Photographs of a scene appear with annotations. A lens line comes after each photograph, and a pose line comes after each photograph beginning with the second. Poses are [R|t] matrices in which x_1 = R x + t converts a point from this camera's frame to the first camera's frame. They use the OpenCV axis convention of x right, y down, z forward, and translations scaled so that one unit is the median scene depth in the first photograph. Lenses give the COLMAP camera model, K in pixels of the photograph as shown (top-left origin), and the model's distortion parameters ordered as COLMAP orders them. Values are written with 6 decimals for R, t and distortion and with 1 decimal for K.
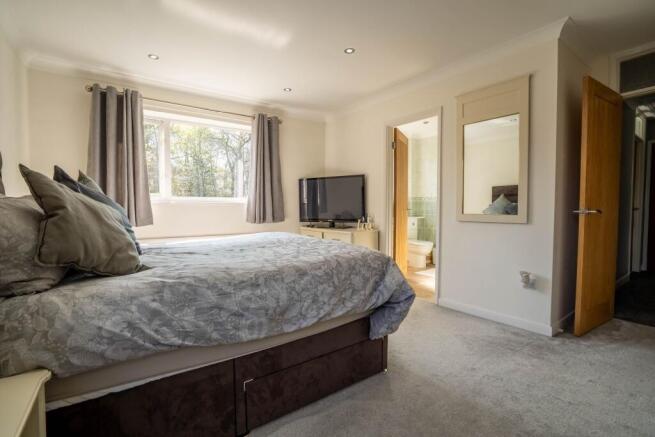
lens RADIAL K [[299.5, 0, 327.5], [0, 299.5, 218.5], [0, 0, 1]] dist [-0.054674, 0.018204]
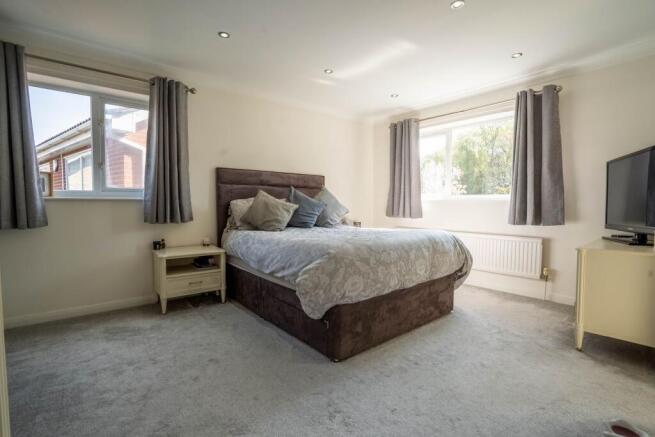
lens RADIAL K [[299.5, 0, 327.5], [0, 299.5, 218.5], [0, 0, 1]] dist [-0.054674, 0.018204]
pose [[0.079930, 0.046088, -0.995734, 0.565398], [-0.042387, 0.998184, 0.042799, -0.012172], [0.995899, 0.038785, 0.081739, 0.411906]]
